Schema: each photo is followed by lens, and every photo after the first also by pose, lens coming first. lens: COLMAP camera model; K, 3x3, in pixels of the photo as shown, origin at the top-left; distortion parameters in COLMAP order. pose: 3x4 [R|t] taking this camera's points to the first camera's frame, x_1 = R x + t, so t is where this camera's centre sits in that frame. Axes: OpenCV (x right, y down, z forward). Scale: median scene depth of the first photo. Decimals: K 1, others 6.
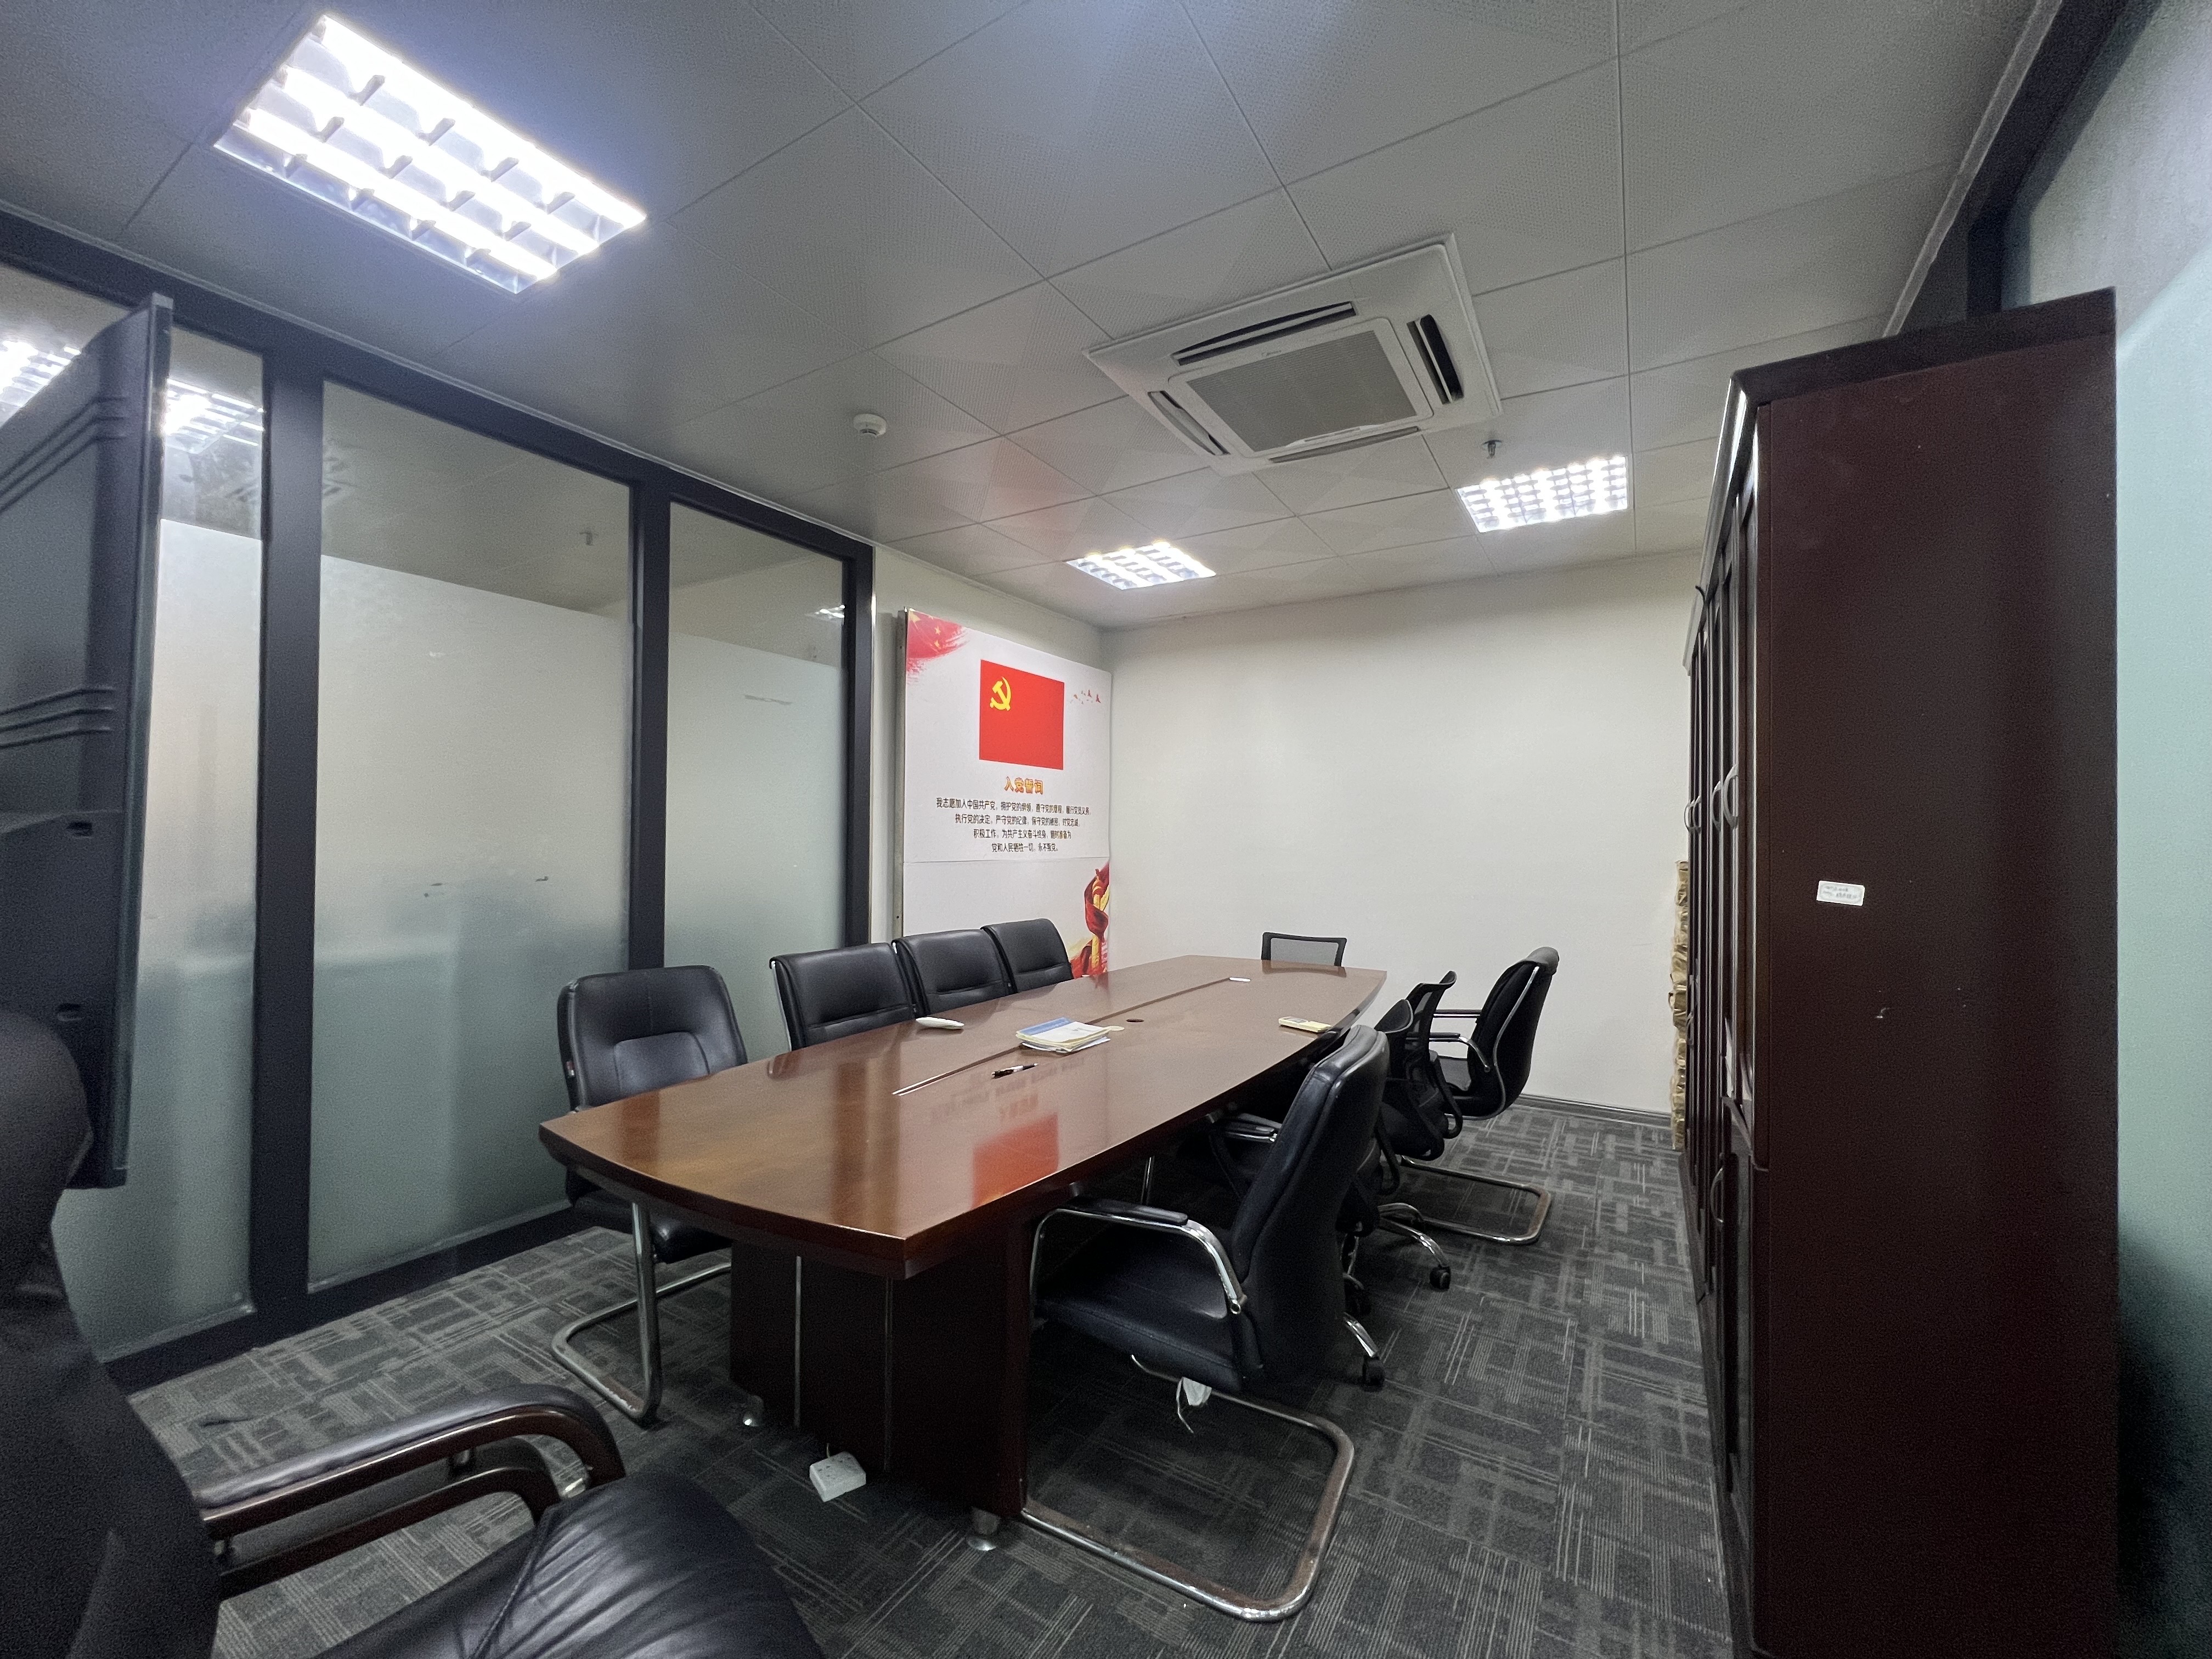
lens RADIAL K [[894.8, 0, 1102.3], [0, 894.8, 833.1], [0, 0, 1]] dist [0.000114, 0.000453]
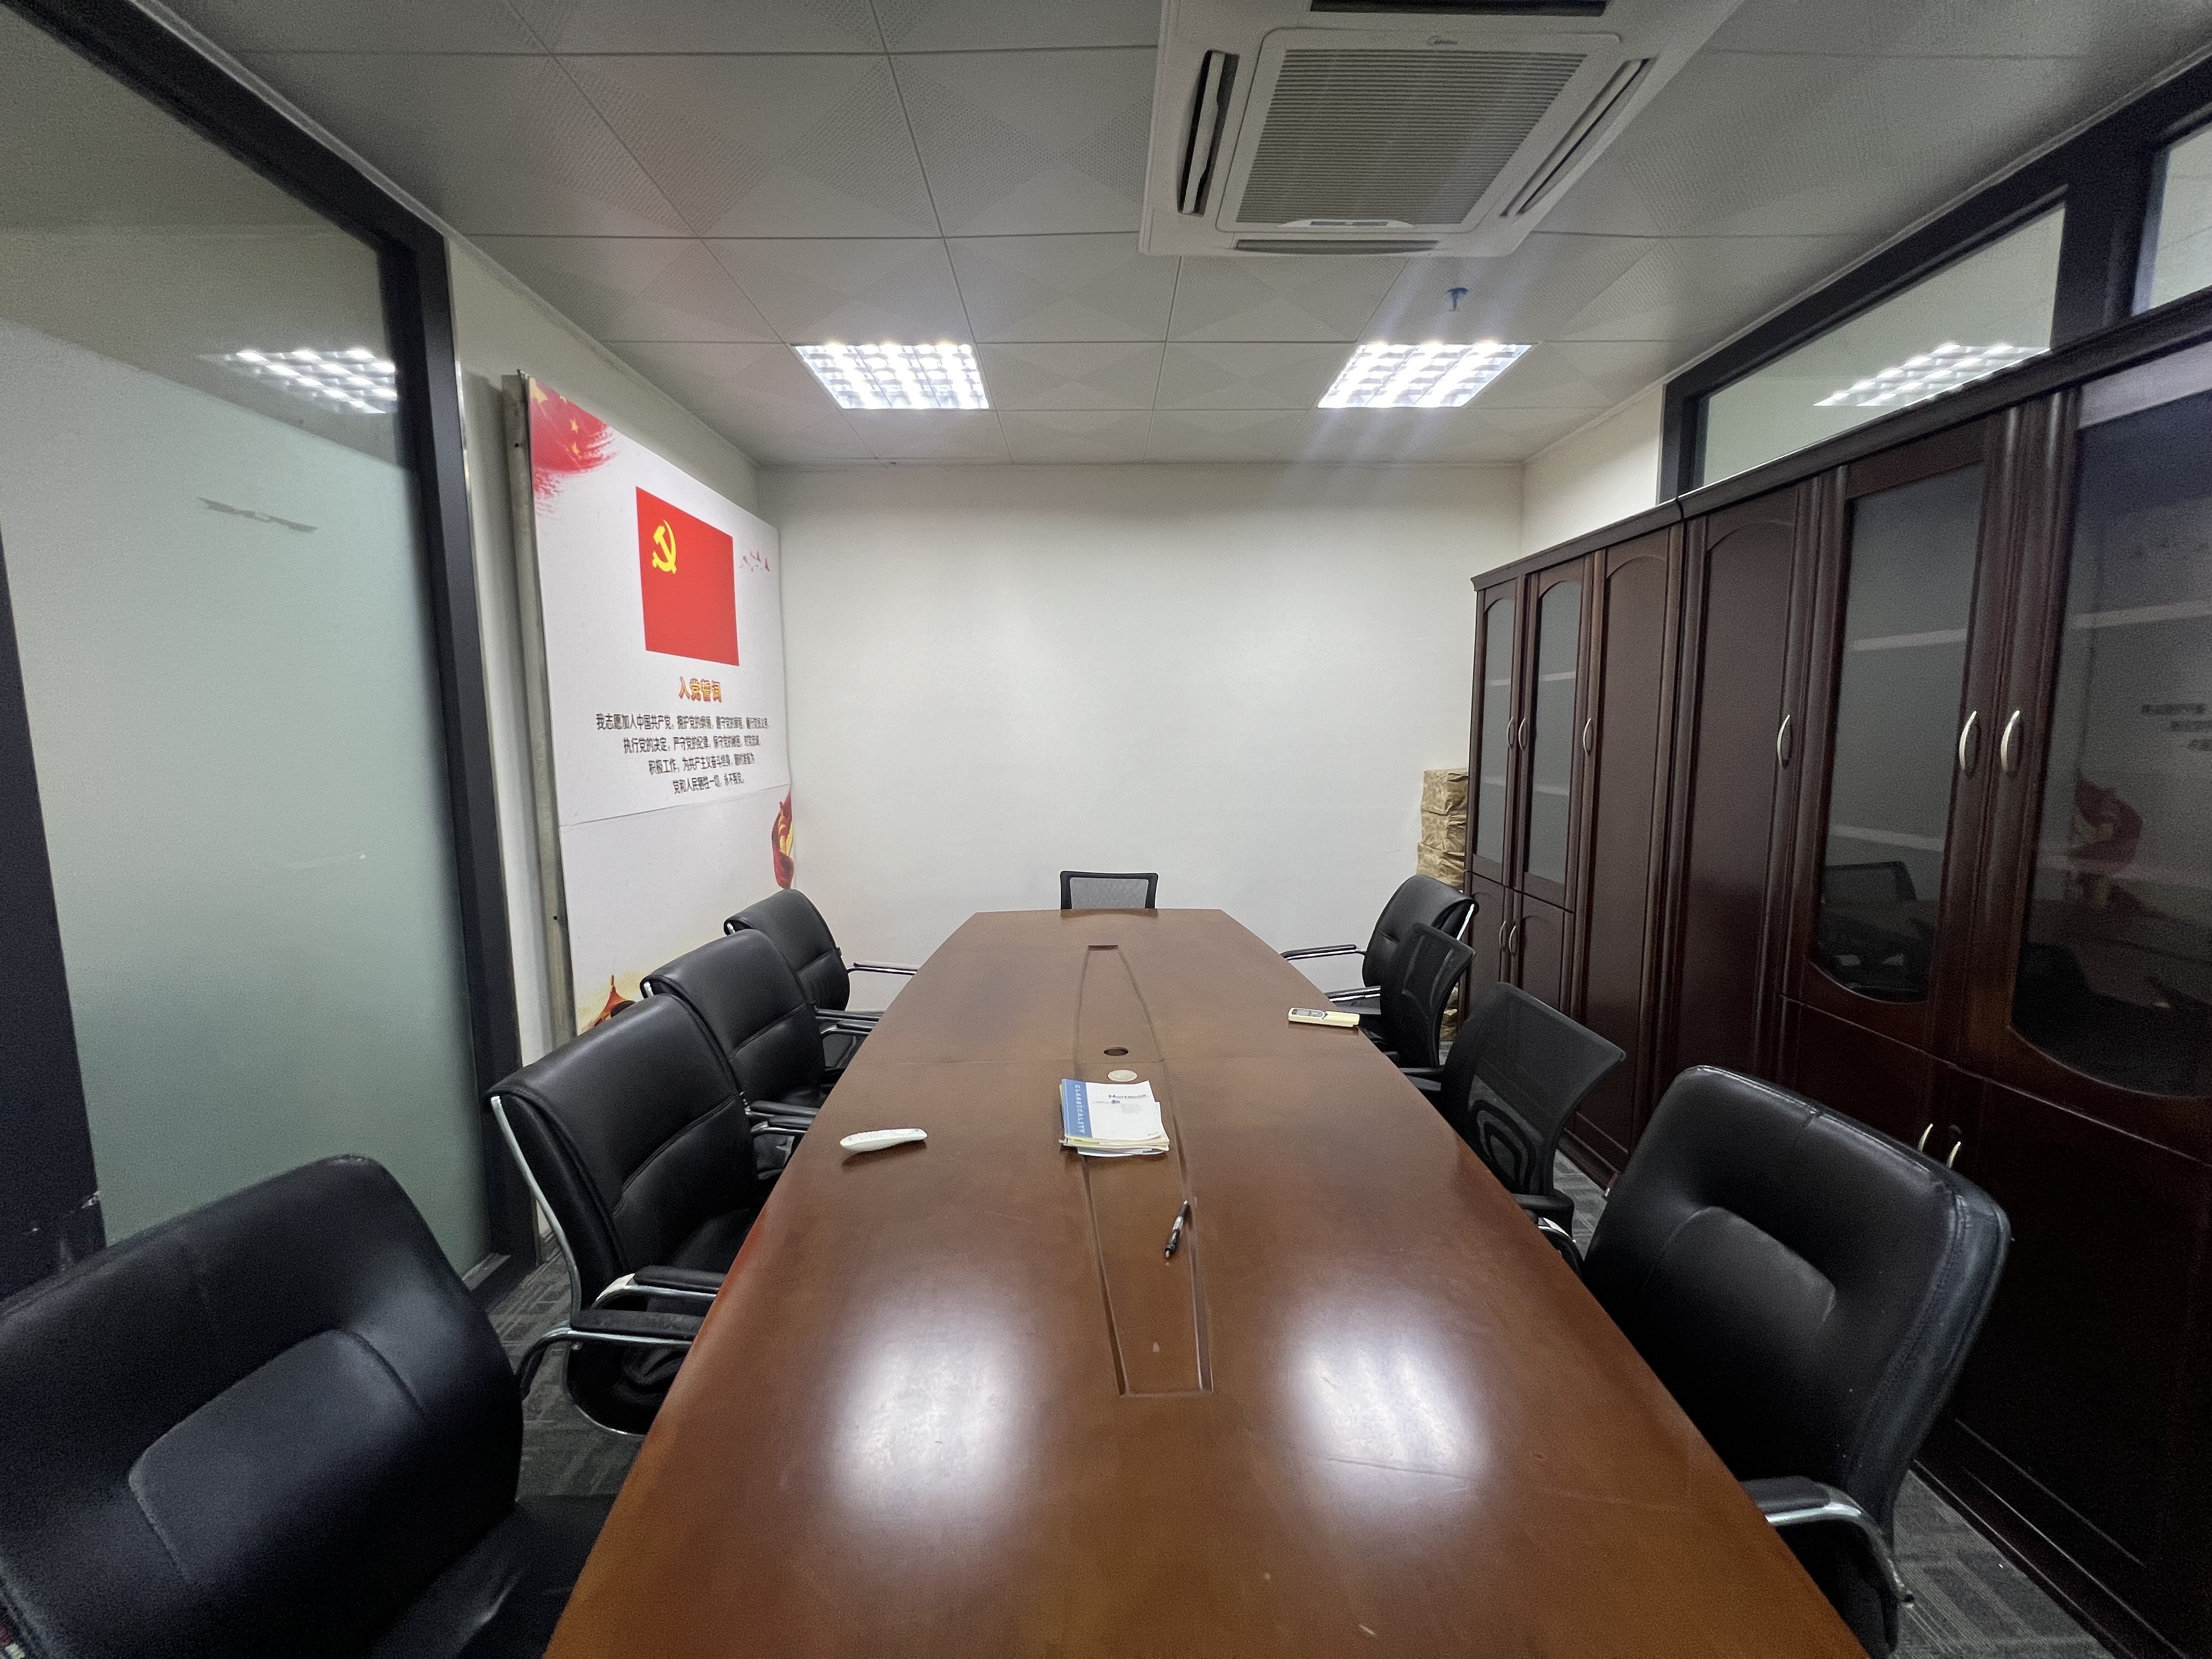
lens RADIAL K [[894.8, 0, 1101.7], [0, 894.8, 832.1], [0, 0, 1]] dist [0.000114, 0.000453]
pose [[0.844340, -0.078650, 0.530005, -0.208001], [0.011826, 0.991662, 0.128319, -0.031528], [-0.535678, -0.102077, 0.838230, 0.277175]]
